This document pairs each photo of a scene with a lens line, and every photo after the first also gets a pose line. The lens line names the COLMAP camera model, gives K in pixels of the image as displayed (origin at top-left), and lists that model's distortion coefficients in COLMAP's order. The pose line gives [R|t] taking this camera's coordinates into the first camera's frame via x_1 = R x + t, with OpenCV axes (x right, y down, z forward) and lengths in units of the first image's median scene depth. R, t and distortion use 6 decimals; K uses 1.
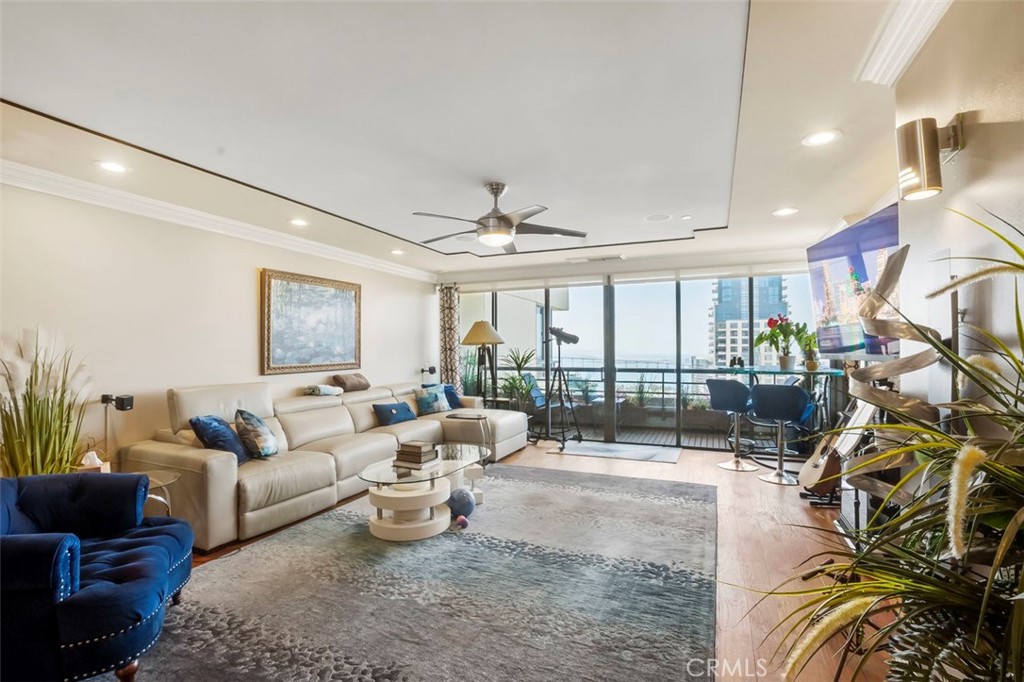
lens RADIAL K [[481.6, 0, 512.0], [0, 481.6, 351.3], [0, 0, 1]] dist [-0.001133, -0.000025]
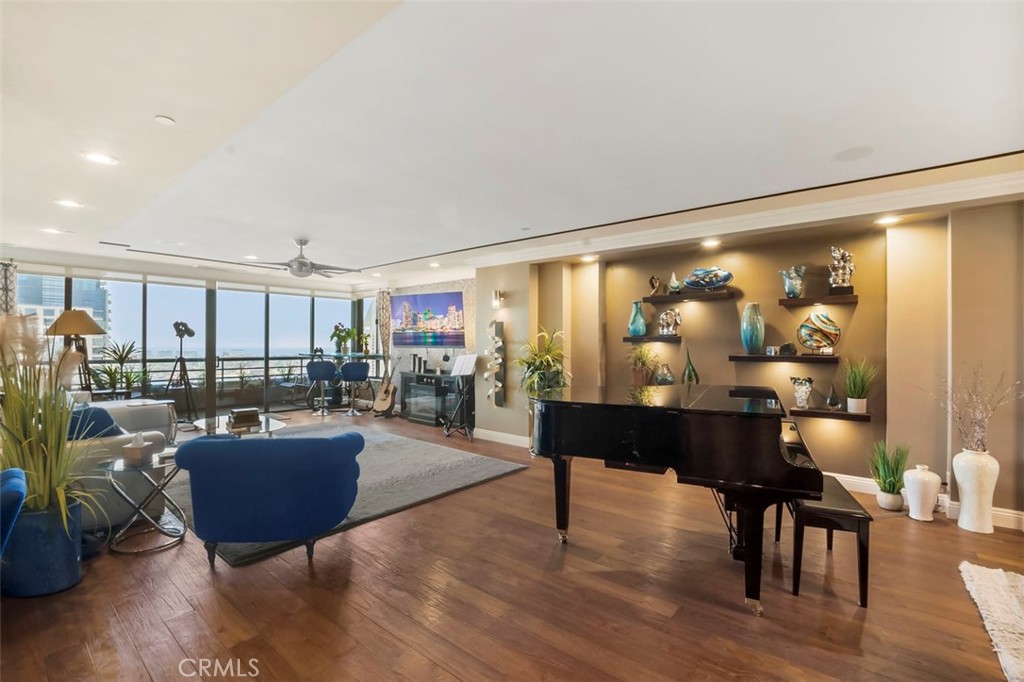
lens RADIAL K [[460.1, 0, 512.0], [0, 460.1, 341.0], [0, 0, 1]] dist [-0.017169, 0.000229]
pose [[0.269806, 0.014104, 0.962811, -0.722484], [-0.010834, 0.999874, -0.011611, -0.002982], [-0.962854, -0.007299, 0.269925, -0.035843]]
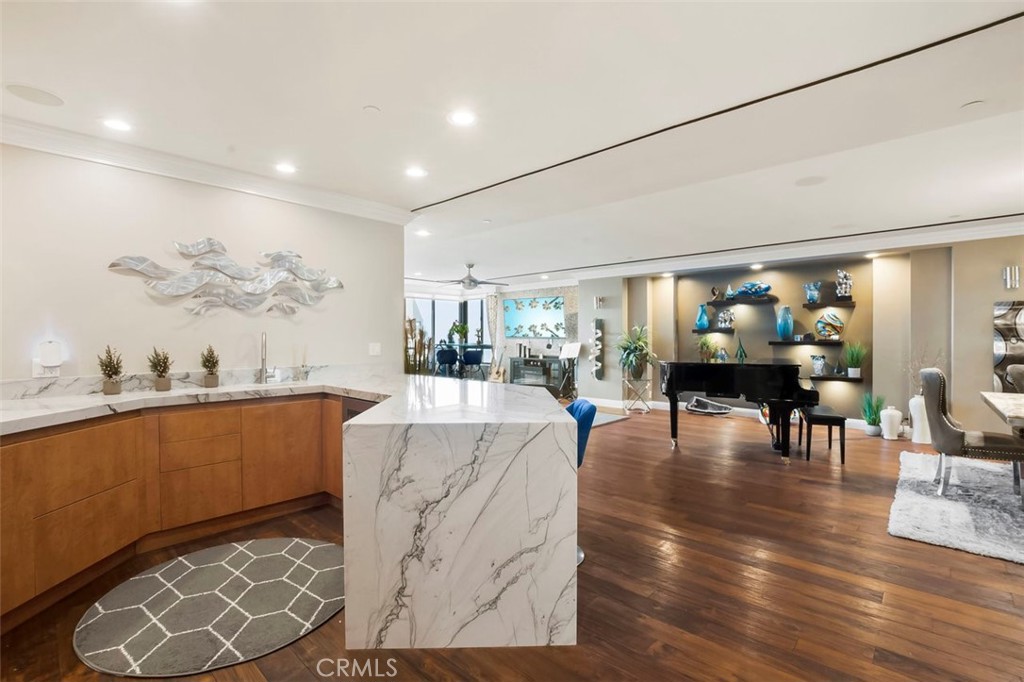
lens RADIAL K [[460.1, 0, 512.0], [0, 460.1, 341.0], [0, 0, 1]] dist [-0.017169, 0.000229]
pose [[0.321330, 0.000683, 0.946967, -1.155677], [-0.006052, 0.999981, 0.001333, 0.009393], [-0.946948, -0.006159, 0.321328, 0.057325]]
